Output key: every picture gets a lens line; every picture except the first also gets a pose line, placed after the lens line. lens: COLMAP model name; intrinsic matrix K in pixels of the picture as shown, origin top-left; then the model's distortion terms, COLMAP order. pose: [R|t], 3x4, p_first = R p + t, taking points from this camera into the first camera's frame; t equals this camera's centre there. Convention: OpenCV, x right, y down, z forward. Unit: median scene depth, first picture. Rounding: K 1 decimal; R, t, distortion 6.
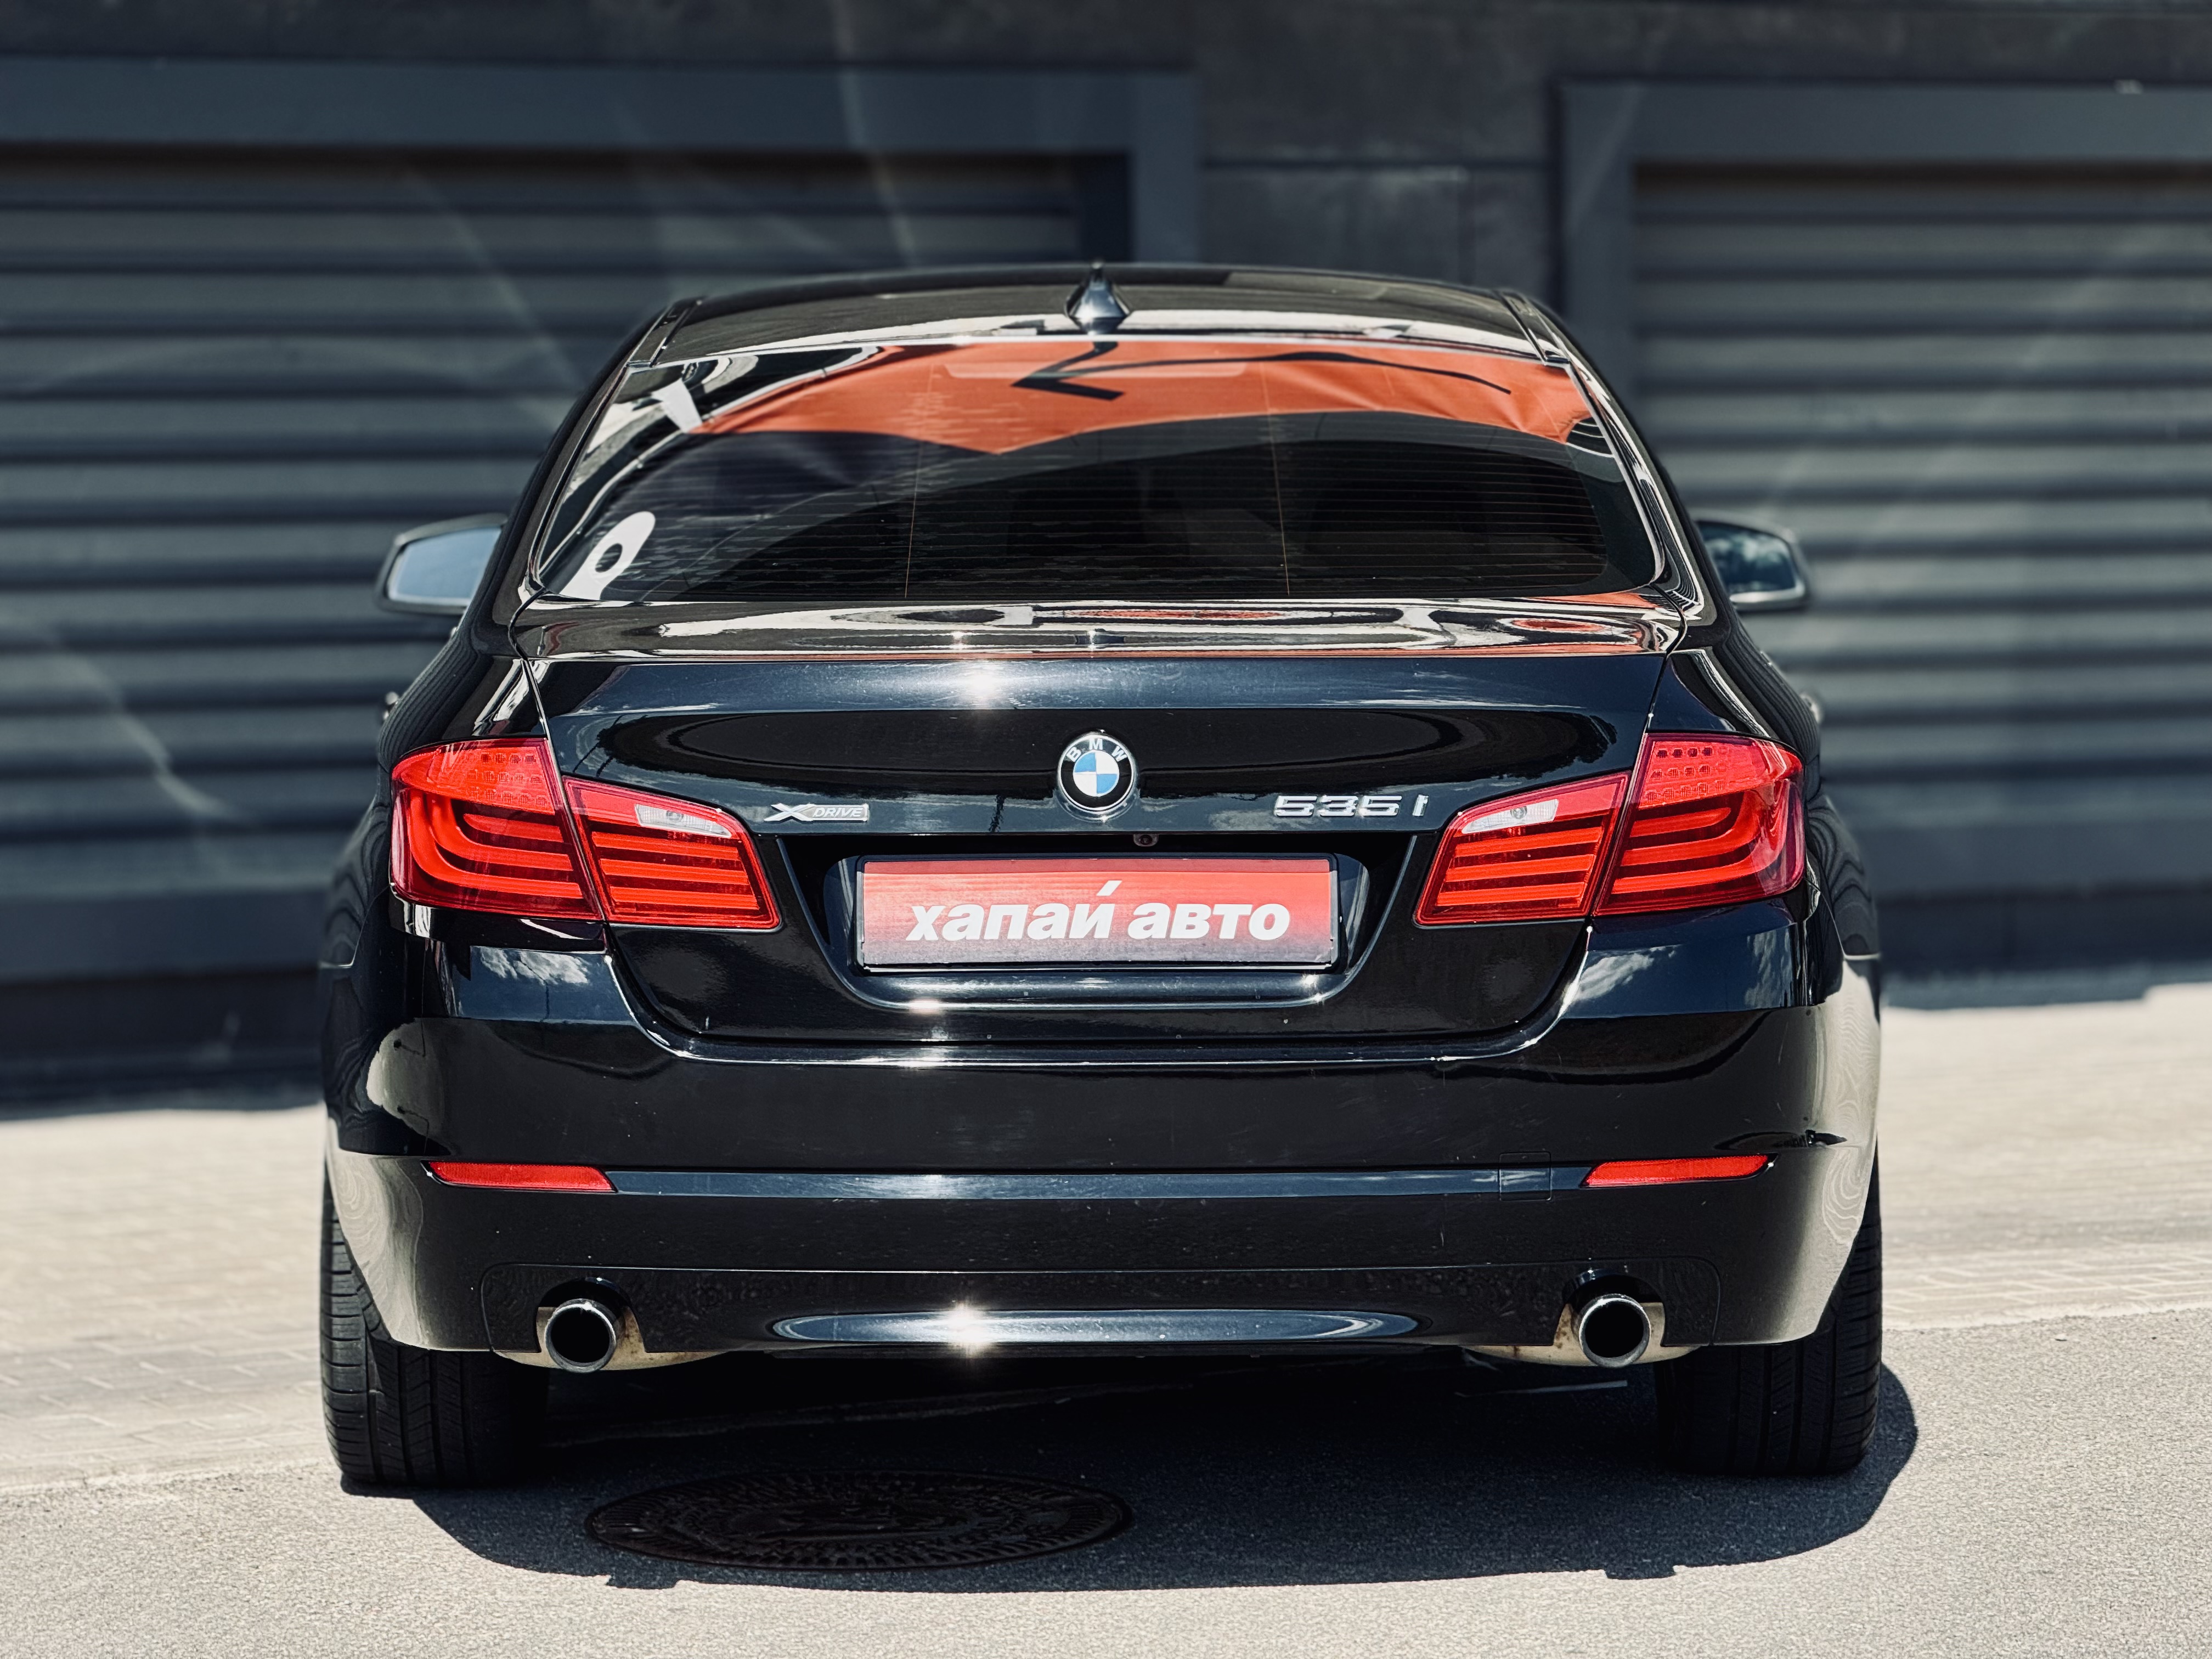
lens RADIAL K [[7654.8, 0, 1107.0], [0, 7654.8, 824.9], [0, 0, 1]] dist [0.270419, 0.000000]
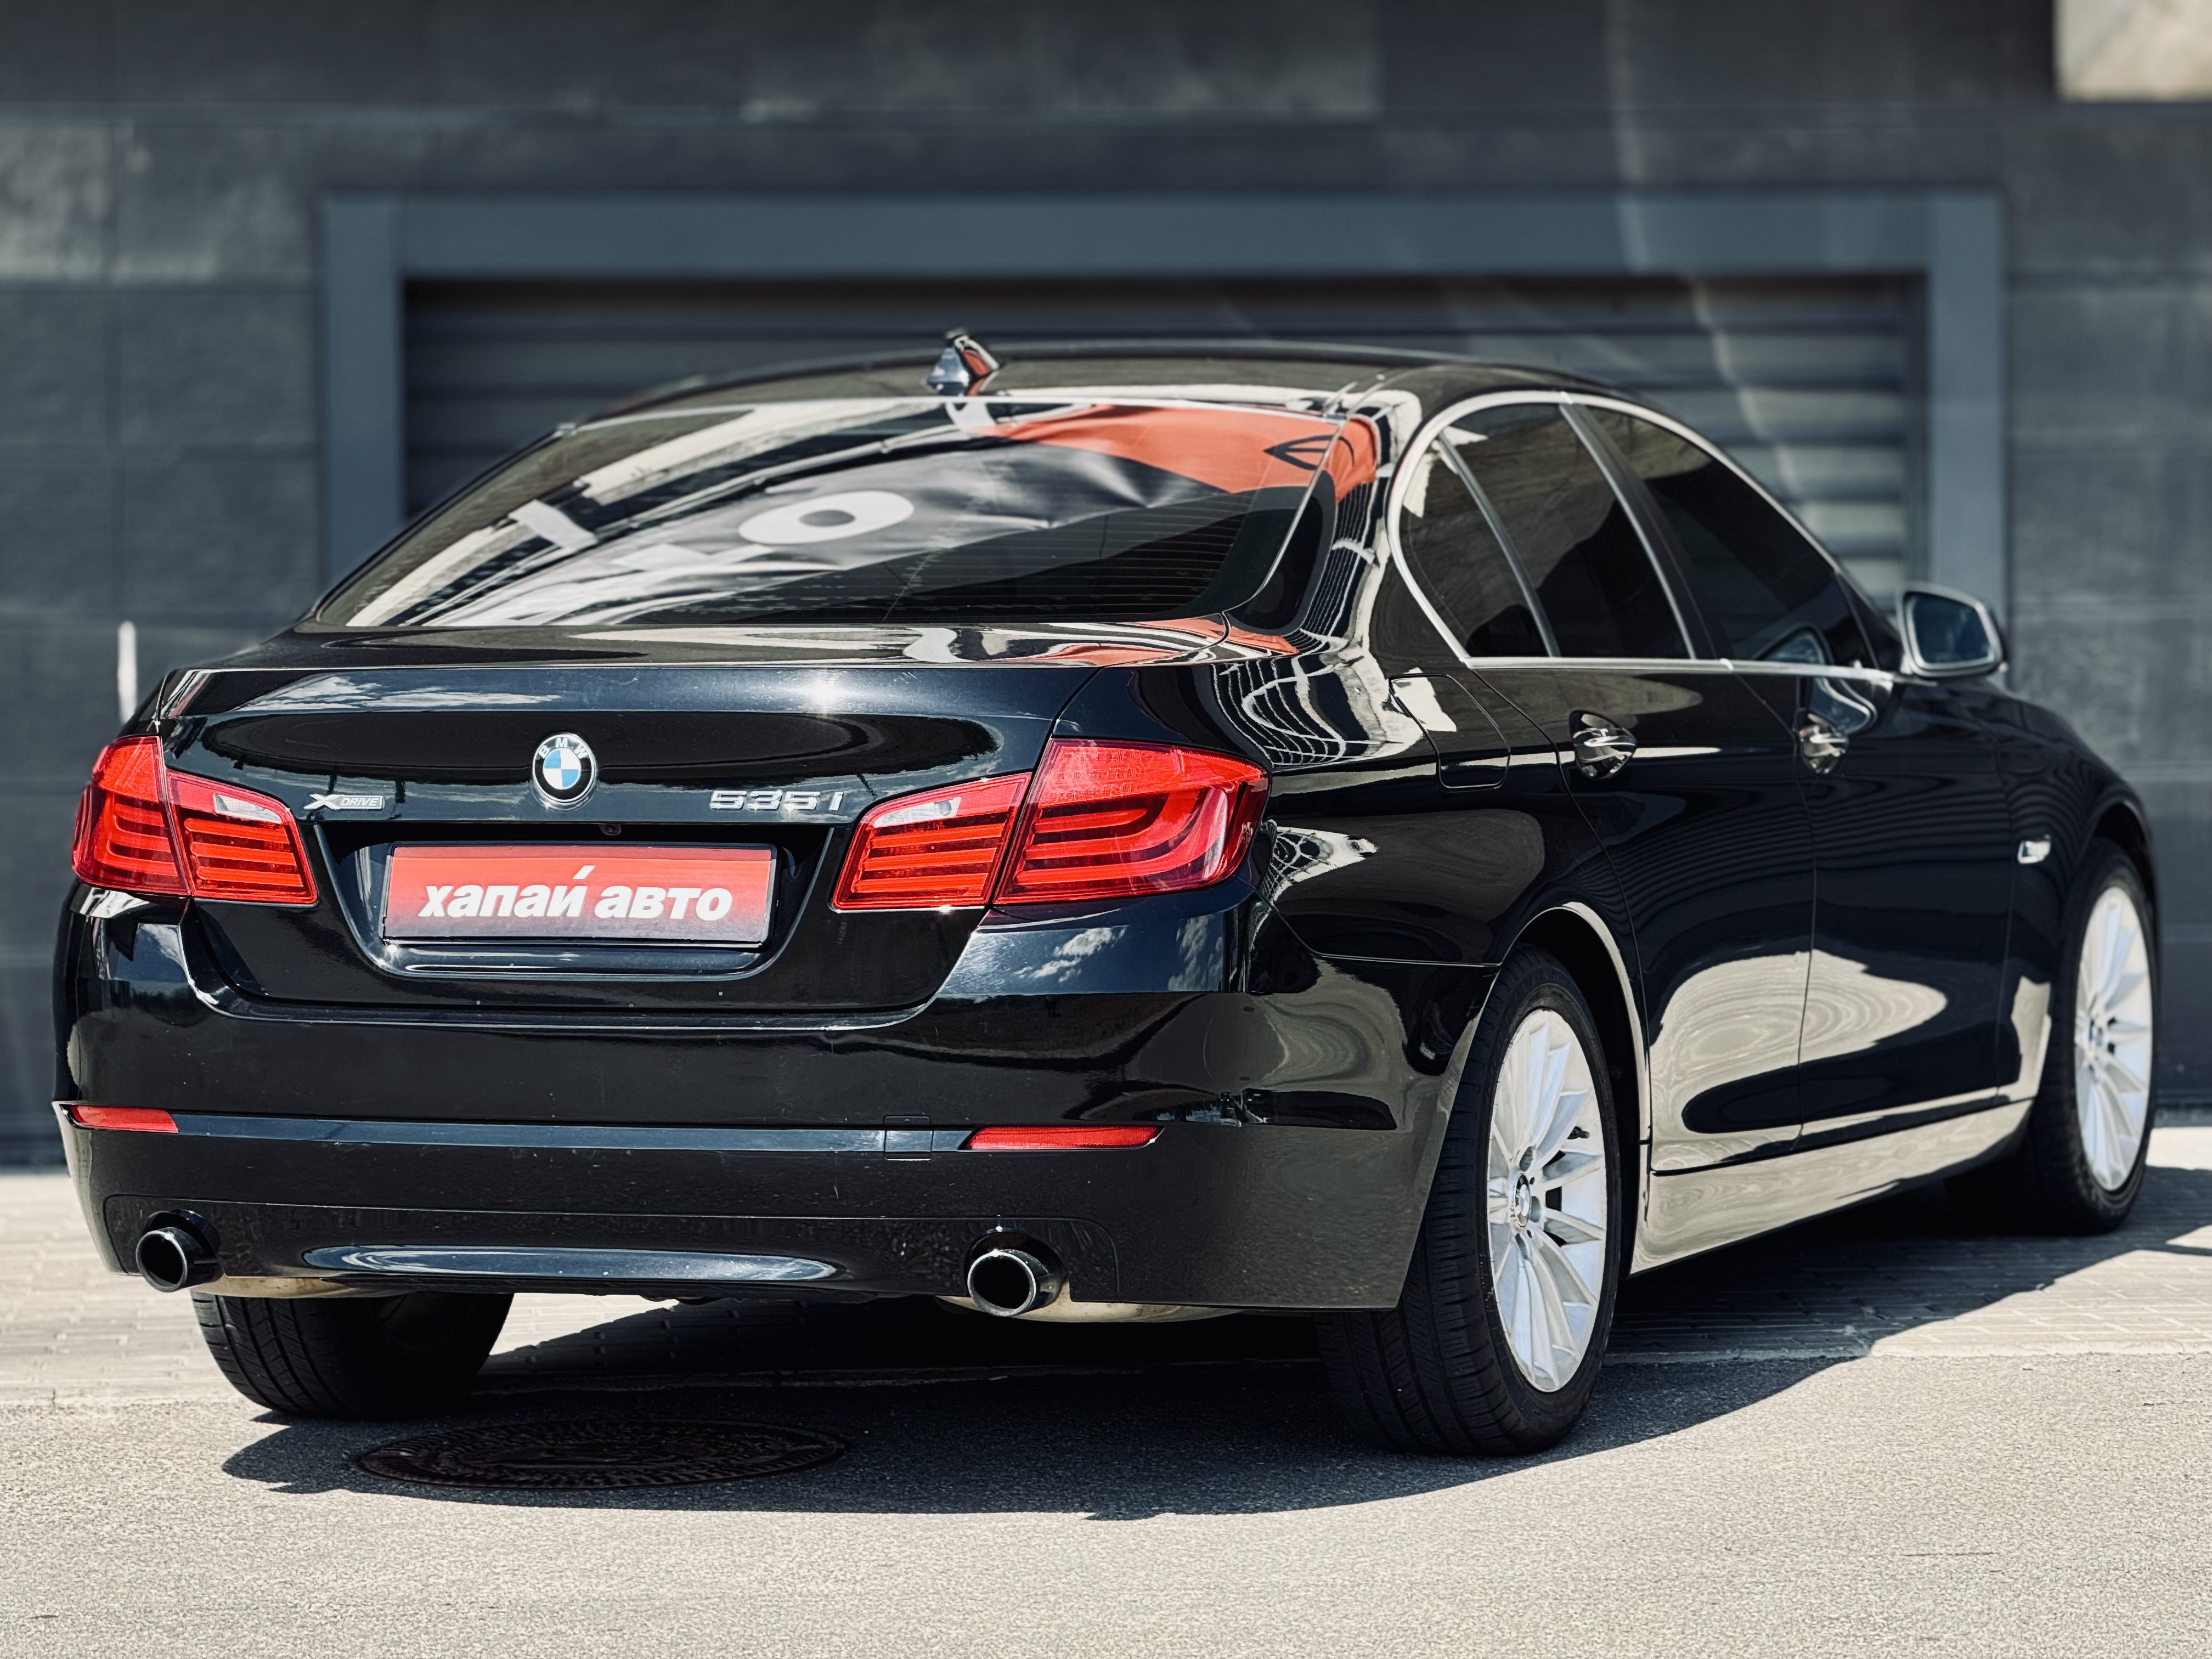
lens RADIAL K [[7654.8, 0, 1097.9], [0, 7654.8, 834.0], [0, 0, 1]] dist [0.270419, 0.000000]
pose [[0.931998, 0.011187, -0.362290, 0.476397], [-0.021385, 0.999480, -0.024152, 0.028119], [0.361831, 0.030258, 0.931753, -0.017370]]
